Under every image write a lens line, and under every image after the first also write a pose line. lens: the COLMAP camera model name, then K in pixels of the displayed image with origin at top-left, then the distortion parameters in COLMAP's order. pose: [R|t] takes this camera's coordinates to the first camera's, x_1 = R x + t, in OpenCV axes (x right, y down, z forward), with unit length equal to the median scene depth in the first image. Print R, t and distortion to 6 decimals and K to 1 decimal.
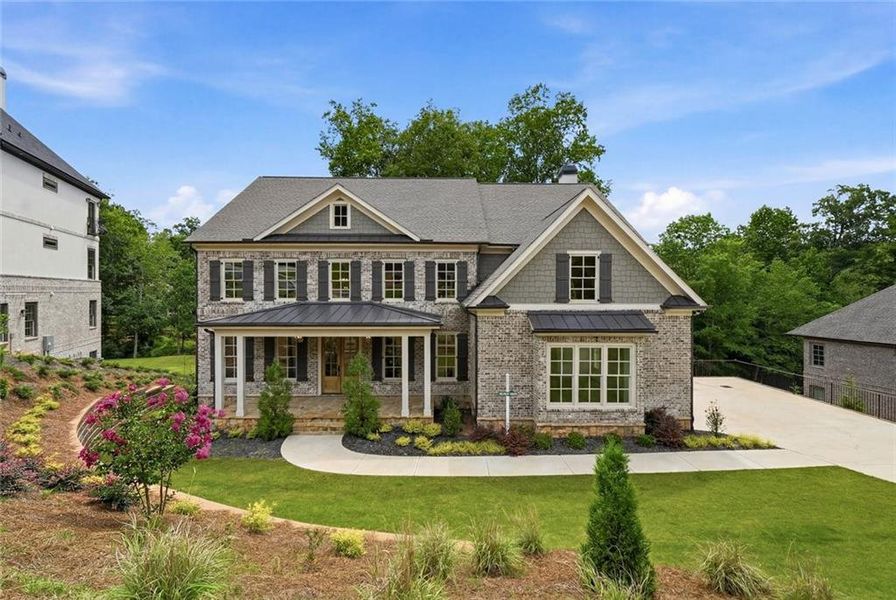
lens RADIAL K [[403.5, 0, 448.6], [0, 403.5, 297.0], [0, 0, 1]] dist [-0.017177, -0.000114]
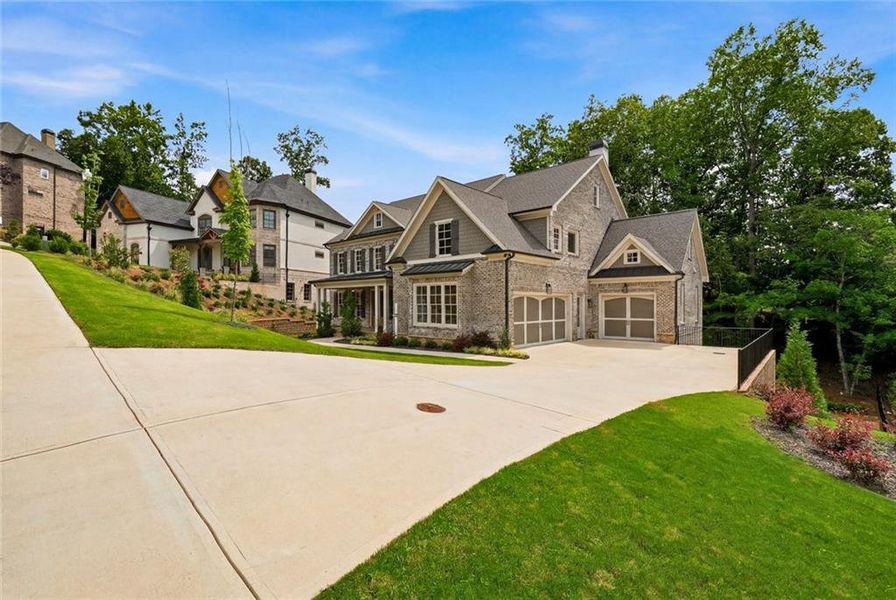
lens RADIAL K [[380.6, 0, 443.9], [0, 380.6, 303.0], [0, 0, 1]] dist [0.002030, 0.000102]
pose [[0.752484, -0.001838, -0.658607, 1.240556], [0.003604, 0.999993, 0.001328, 0.180989], [0.658600, -0.003373, 0.752486, -0.023908]]
